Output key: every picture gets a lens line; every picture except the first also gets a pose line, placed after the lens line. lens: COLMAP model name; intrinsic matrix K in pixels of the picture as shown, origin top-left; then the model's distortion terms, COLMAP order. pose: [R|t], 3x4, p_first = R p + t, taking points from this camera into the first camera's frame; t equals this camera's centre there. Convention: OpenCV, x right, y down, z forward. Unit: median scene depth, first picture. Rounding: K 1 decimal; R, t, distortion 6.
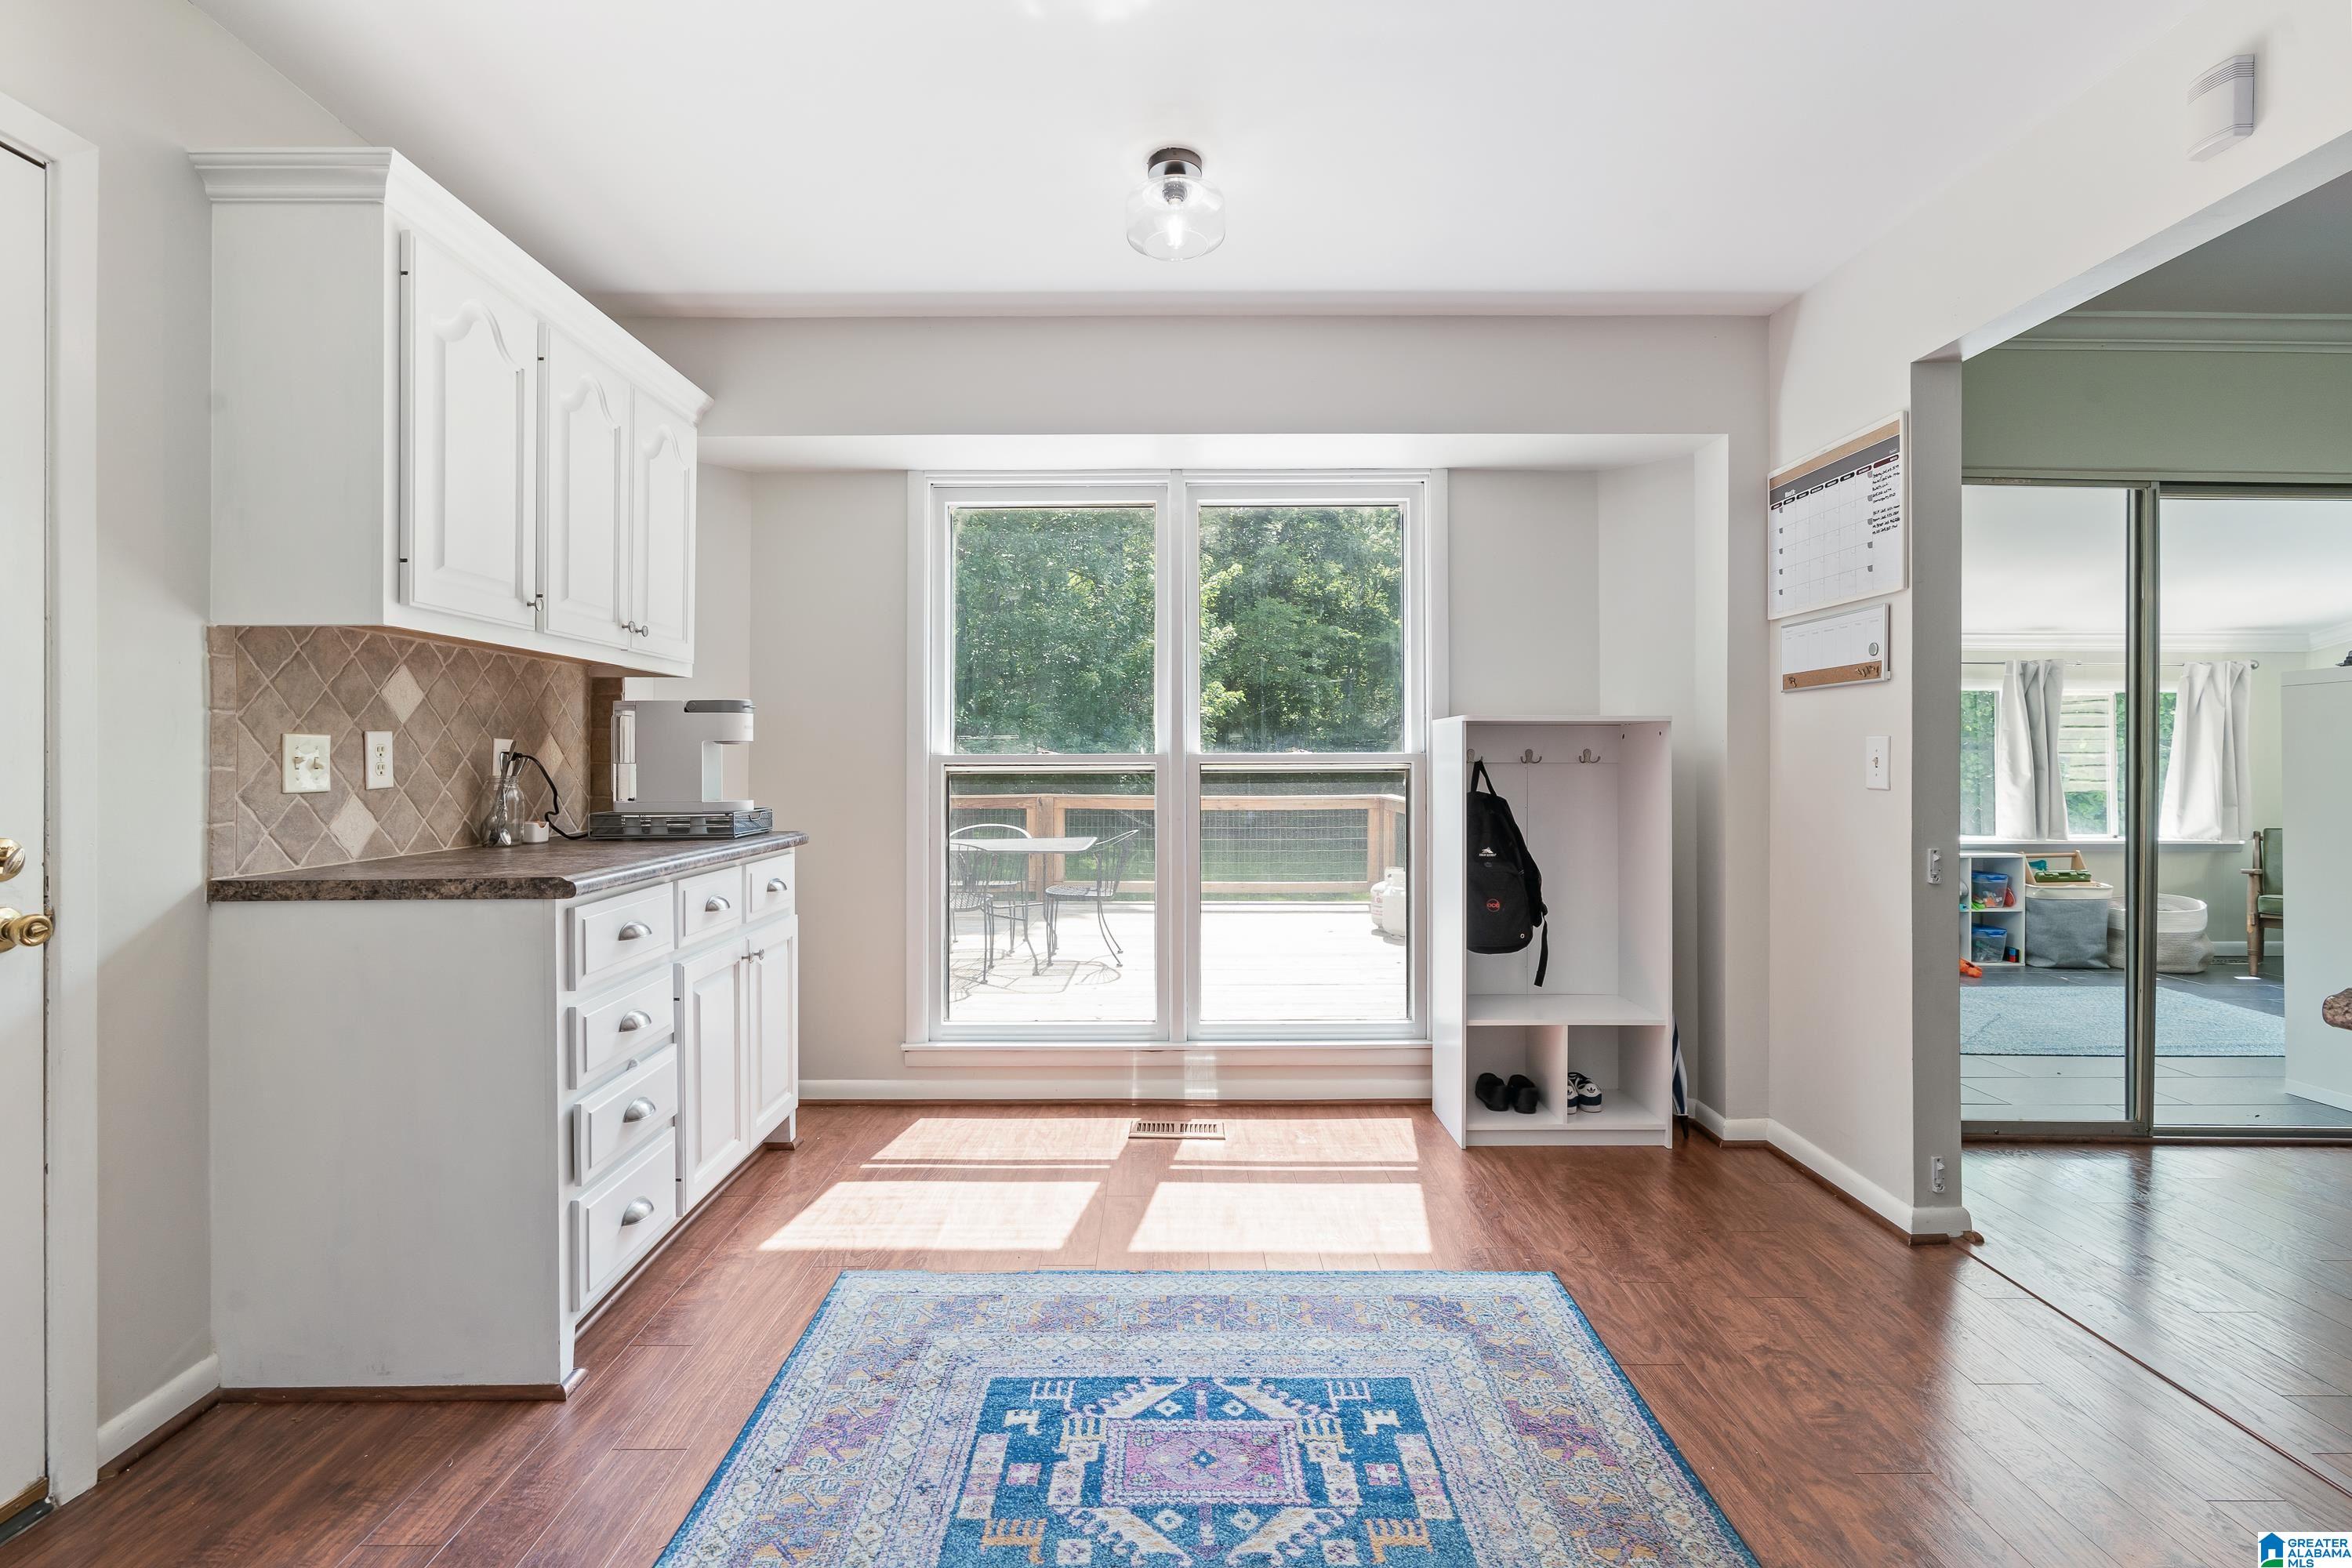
lens RADIAL K [[1072.3, 0, 1175.5], [0, 1072.3, 754.5], [0, 0, 1]] dist [-0.008105, 0.004027]
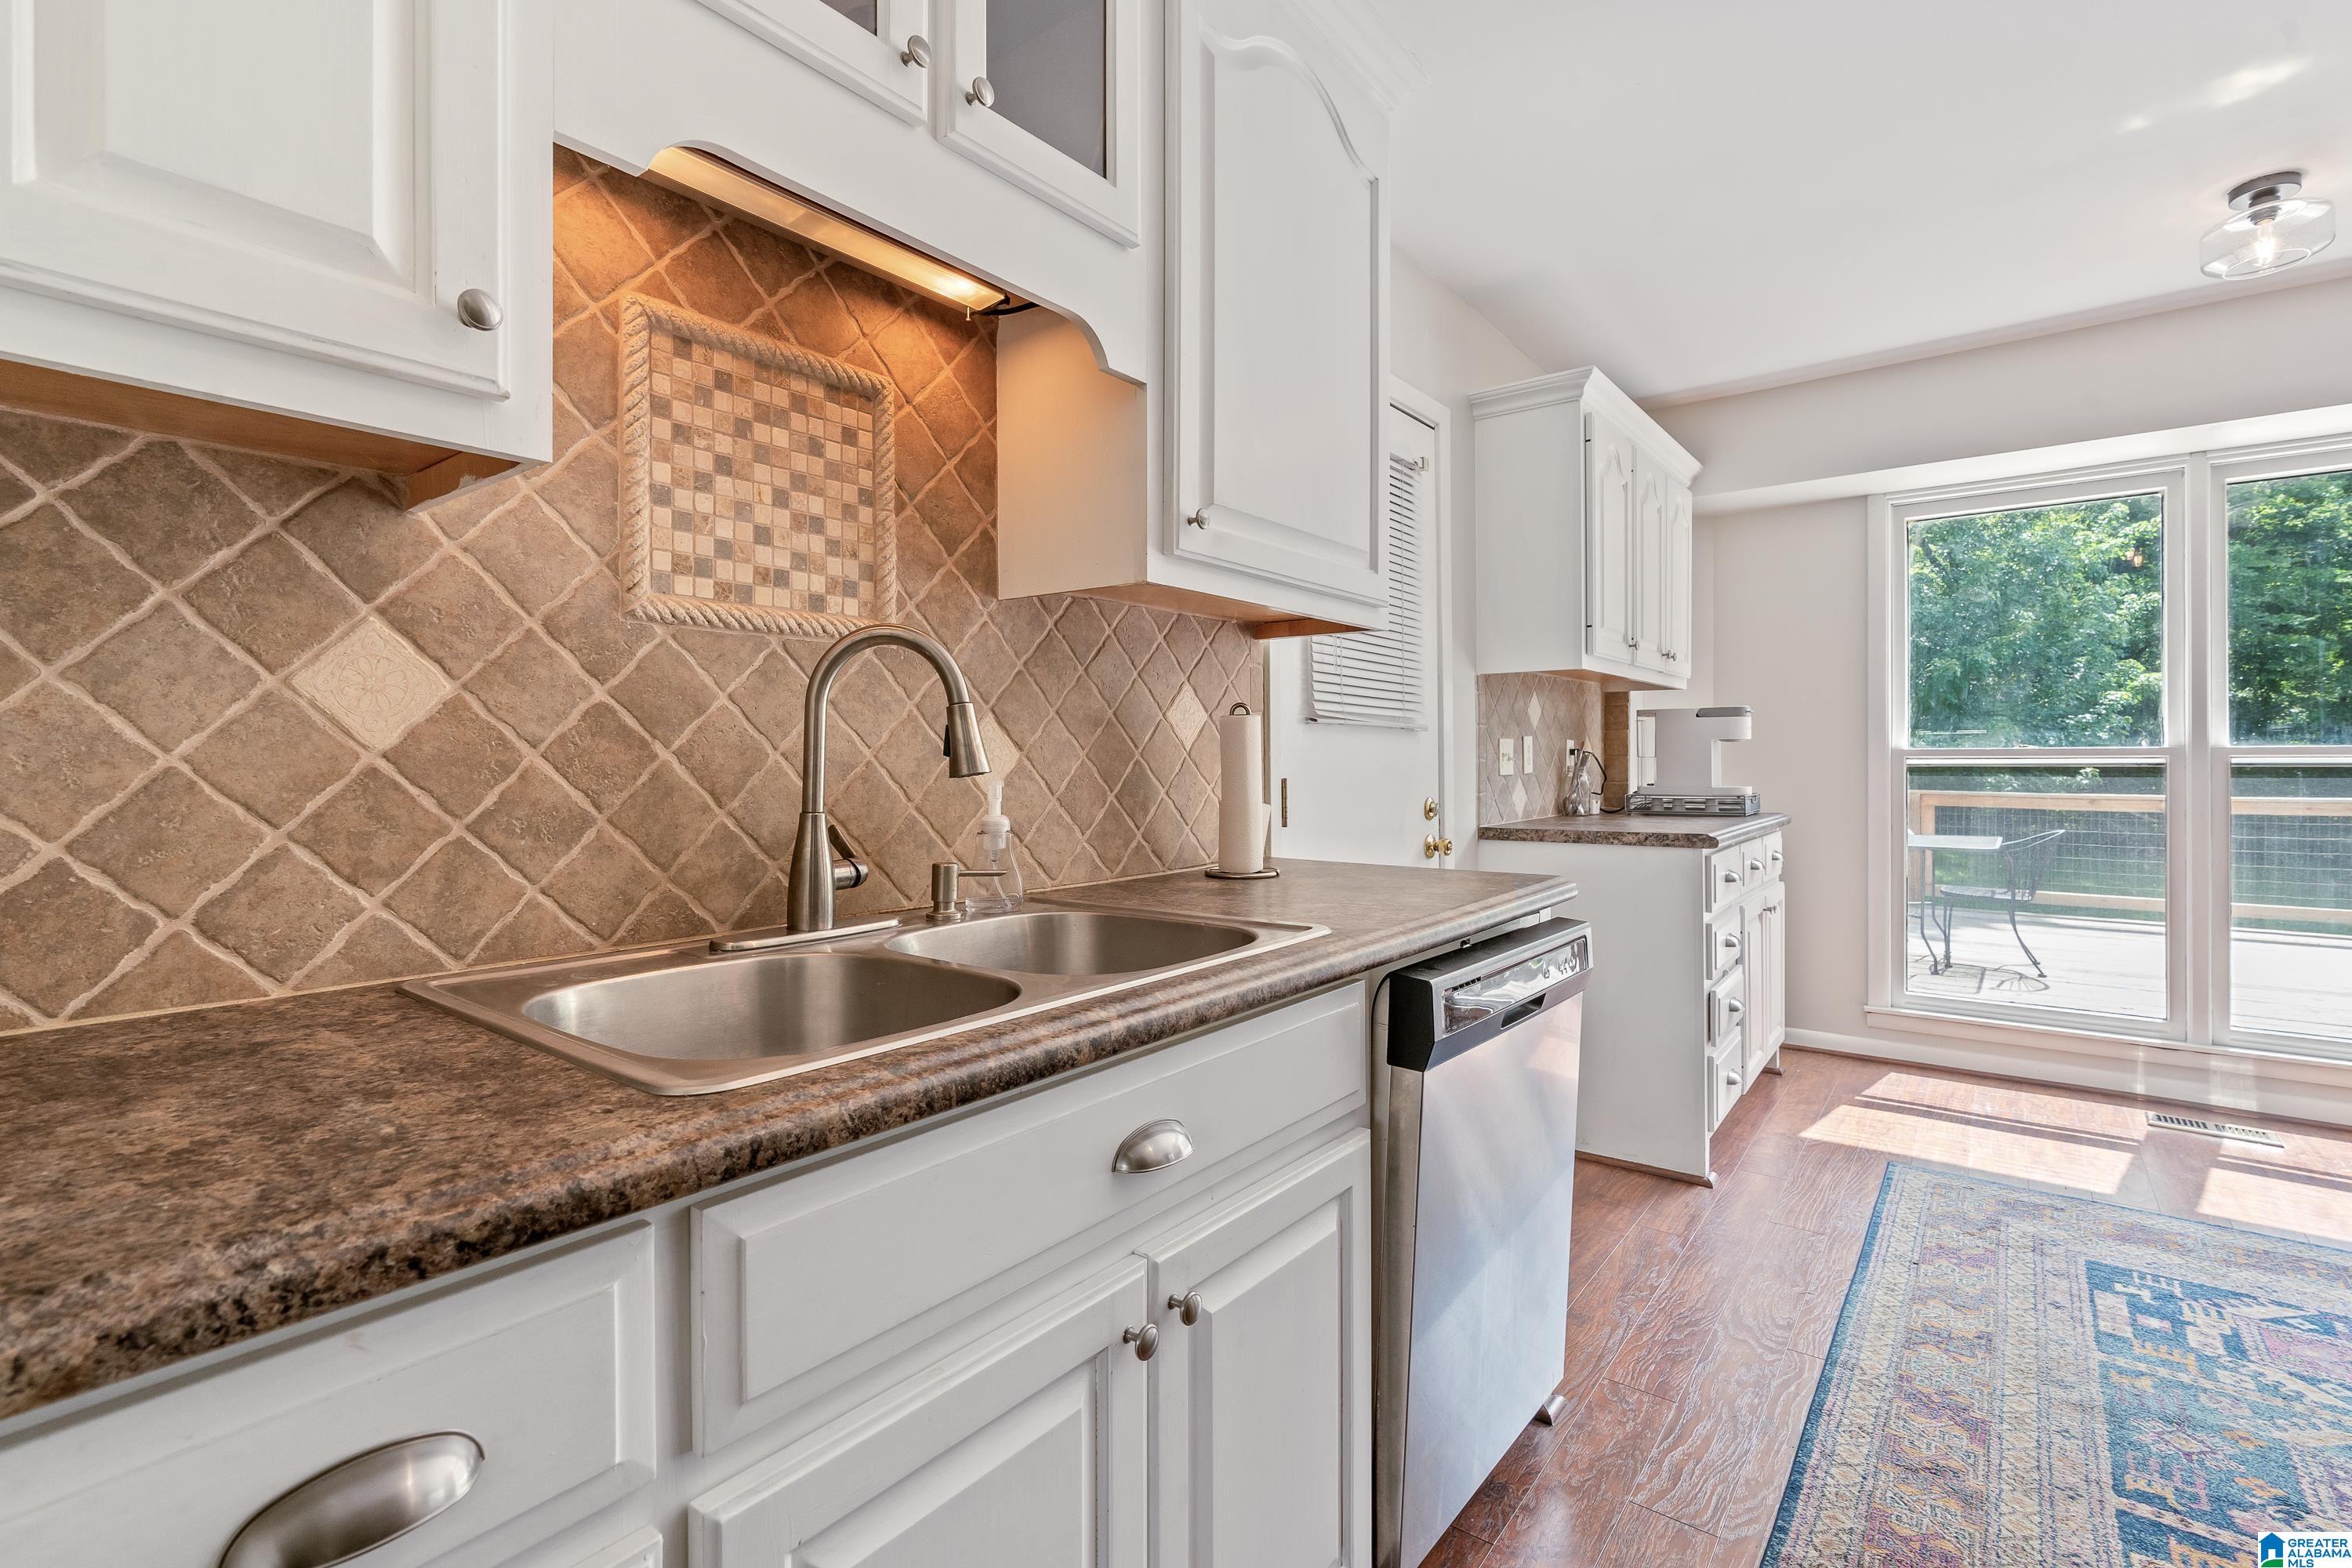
lens RADIAL K [[1072.3, 0, 1175.5], [0, 1072.3, 754.5], [0, 0, 1]] dist [-0.008105, 0.004027]
pose [[0.785631, -0.002256, -0.618691, -0.183453], [0.005515, 0.999979, 0.003356, -0.002712], [0.618671, -0.006049, 0.785627, -0.473281]]
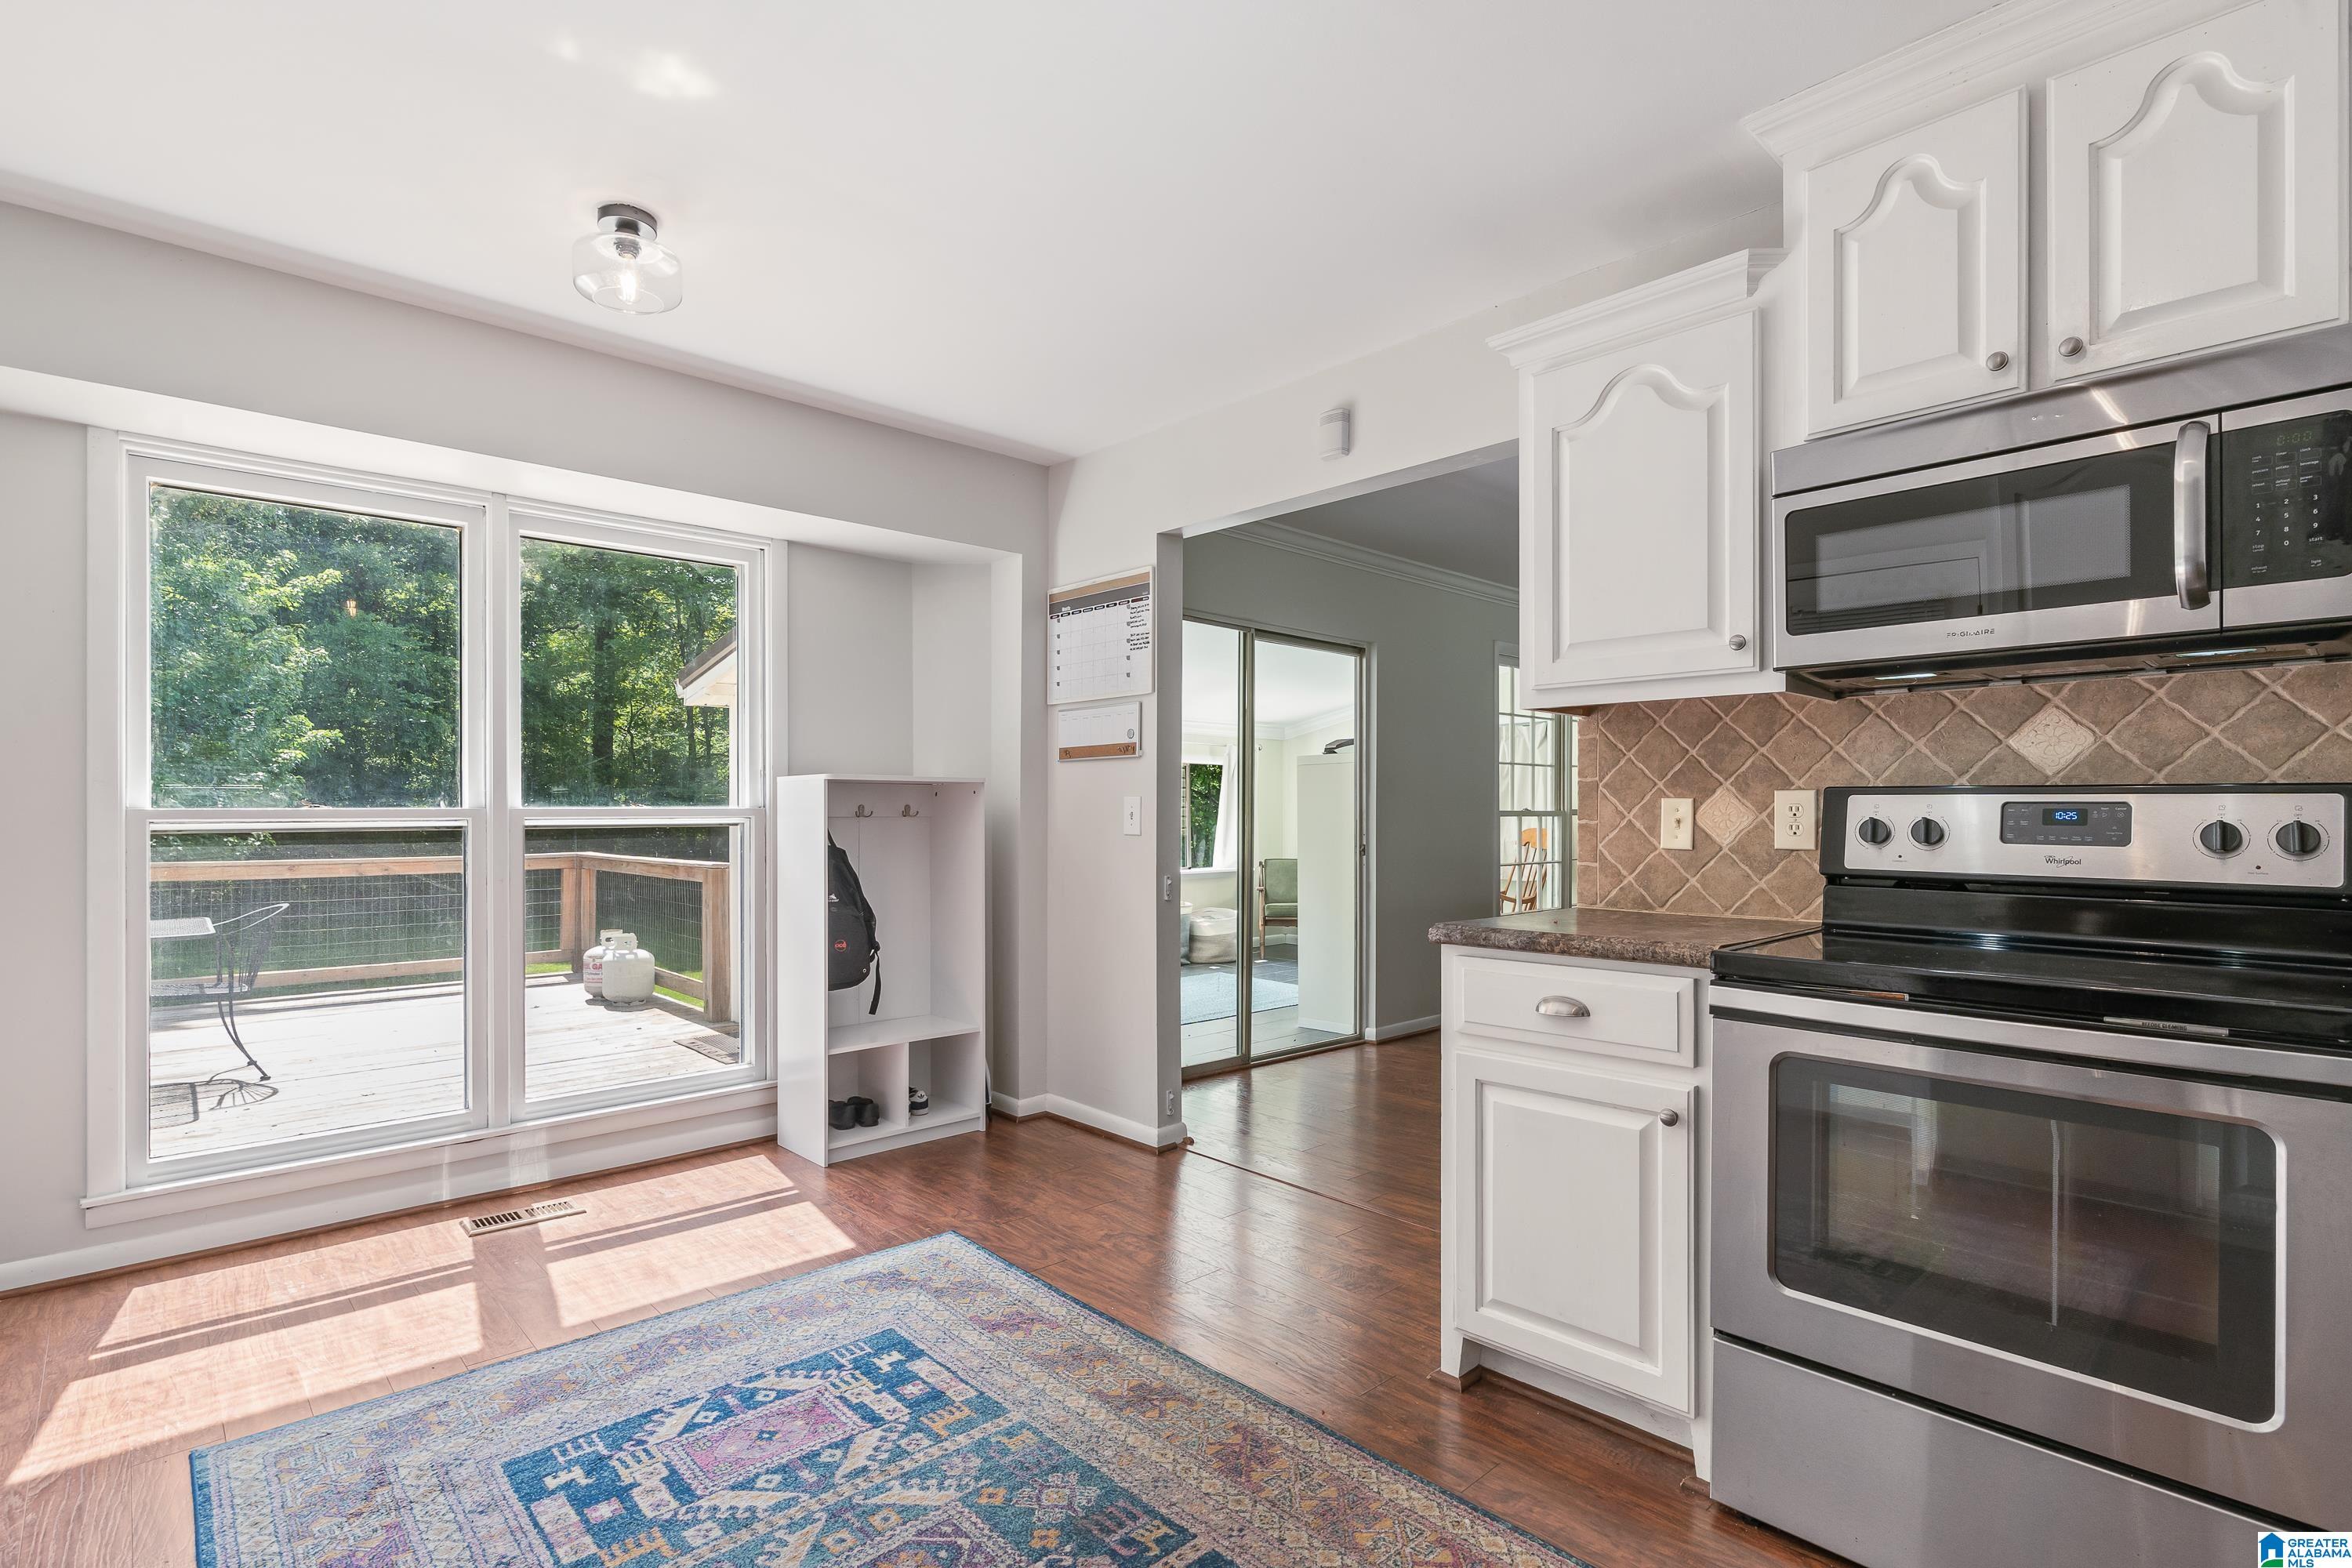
lens RADIAL K [[1123.8, 0, 1160.1], [0, 1123.8, 813.6], [0, 0, 1]] dist [-0.000542, 0.000261]
pose [[0.737550, -0.002416, 0.675288, -0.327017], [-0.001699, 0.999984, 0.005434, -0.003346], [-0.675290, -0.005155, 0.737534, -0.106777]]
